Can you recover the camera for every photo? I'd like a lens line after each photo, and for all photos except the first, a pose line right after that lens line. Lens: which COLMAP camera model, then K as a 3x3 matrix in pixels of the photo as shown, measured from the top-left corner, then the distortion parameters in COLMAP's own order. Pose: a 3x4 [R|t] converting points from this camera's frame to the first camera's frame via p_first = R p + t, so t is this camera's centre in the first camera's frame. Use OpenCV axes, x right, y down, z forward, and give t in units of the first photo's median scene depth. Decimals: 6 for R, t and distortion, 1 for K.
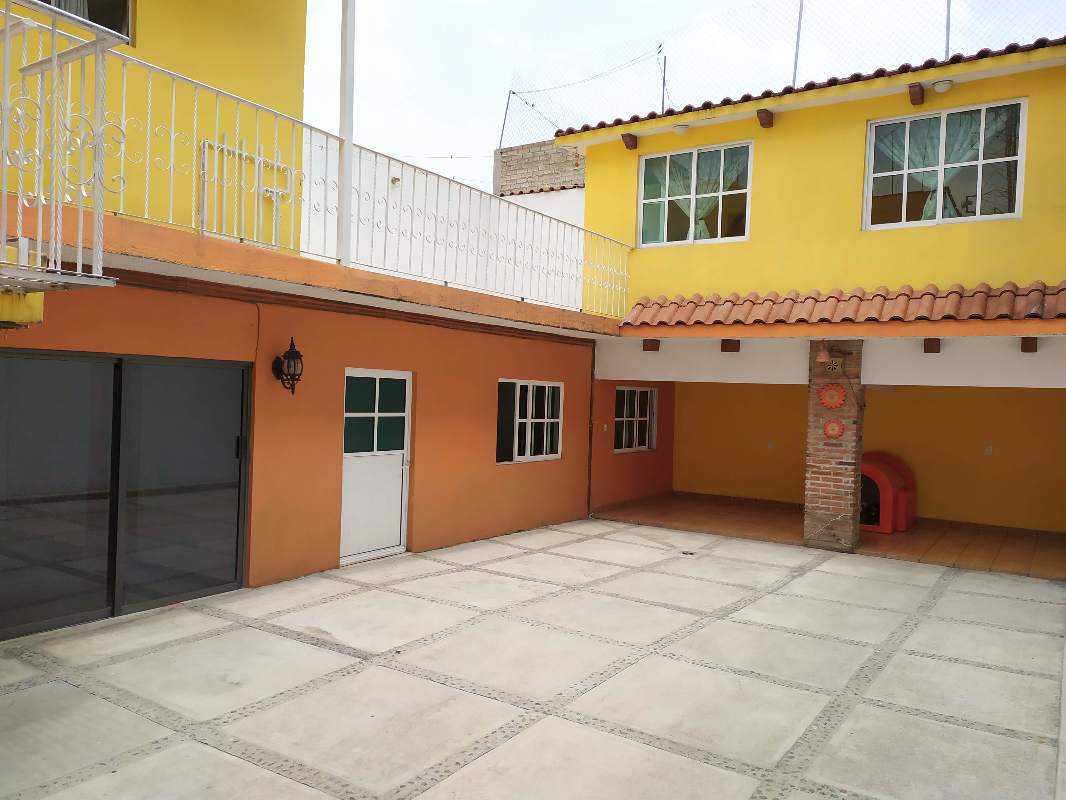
lens RADIAL K [[795.8, 0, 538.7], [0, 795.8, 406.3], [0, 0, 1]] dist [0.067743, -0.046475]
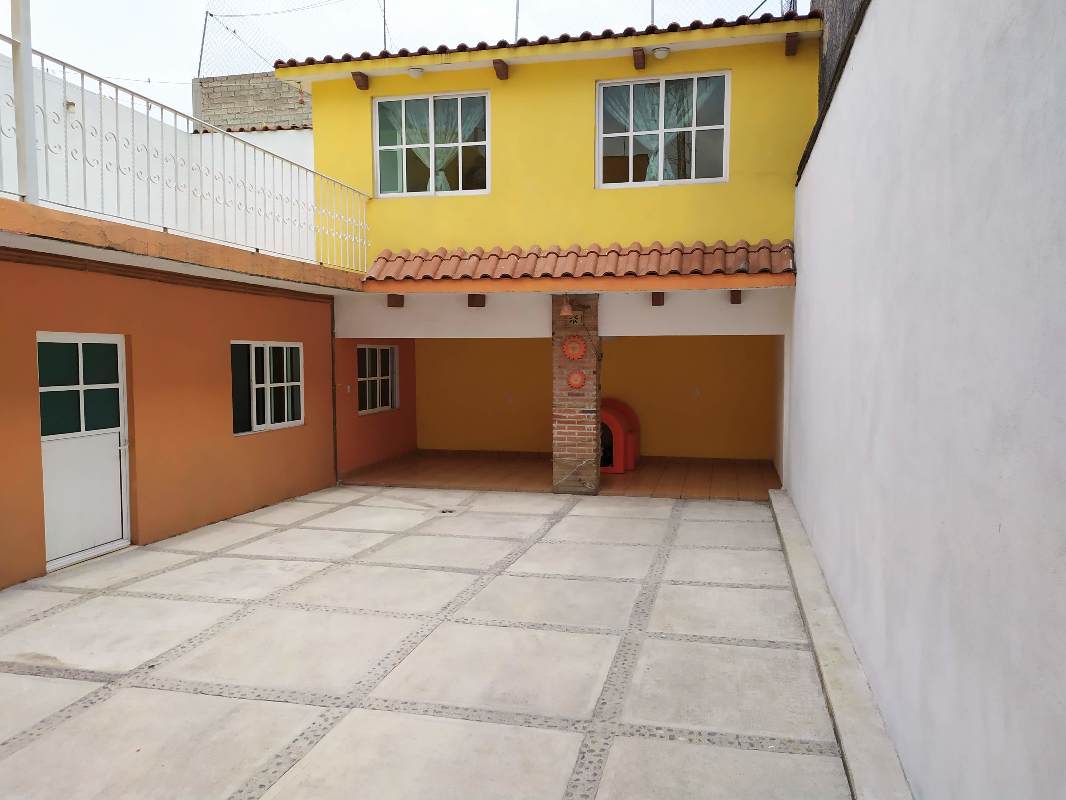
lens RADIAL K [[795.8, 0, 536.6], [0, 795.8, 405.9], [0, 0, 1]] dist [0.067743, -0.046475]
pose [[0.939223, -0.056856, 0.338568, -0.042894], [0.038478, 0.997411, 0.060755, -0.003182], [-0.341145, -0.044035, 0.938979, 0.044053]]
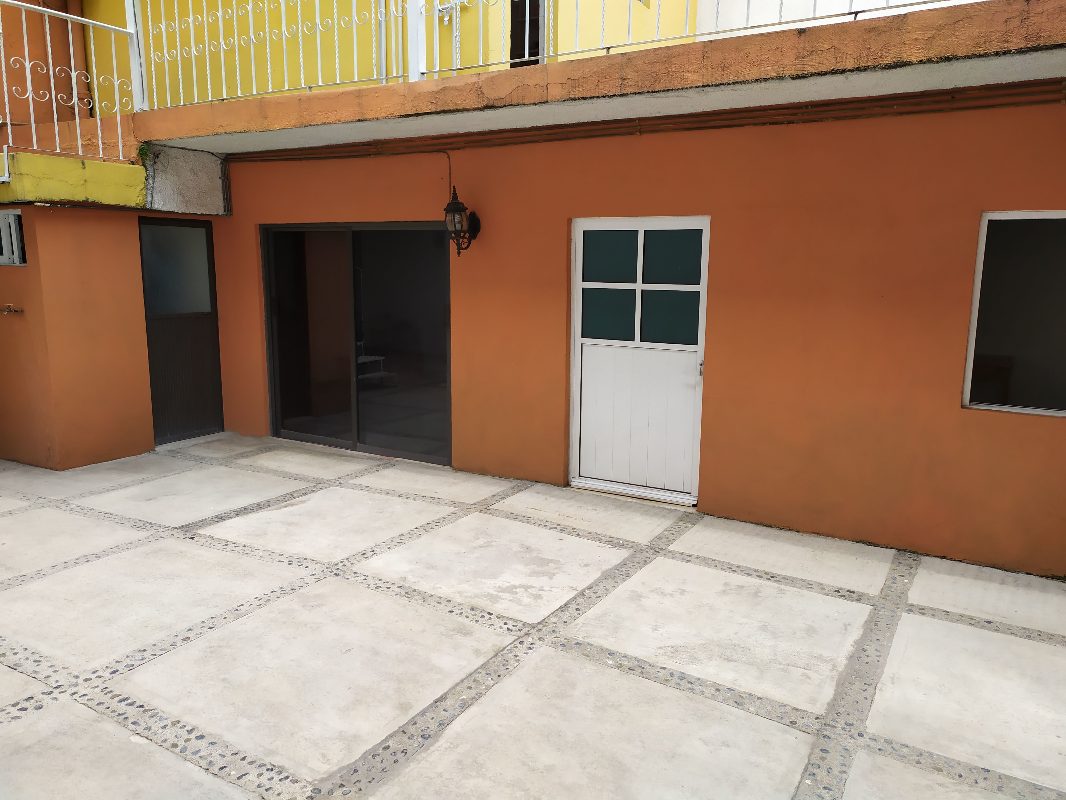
lens RADIAL K [[795.8, 0, 532.2], [0, 795.8, 396.5], [0, 0, 1]] dist [0.067743, -0.046475]
pose [[0.054551, 0.127038, -0.990397, 0.448439], [-0.029726, 0.991641, 0.125560, 0.019834], [0.998068, 0.022591, 0.057871, 0.844614]]
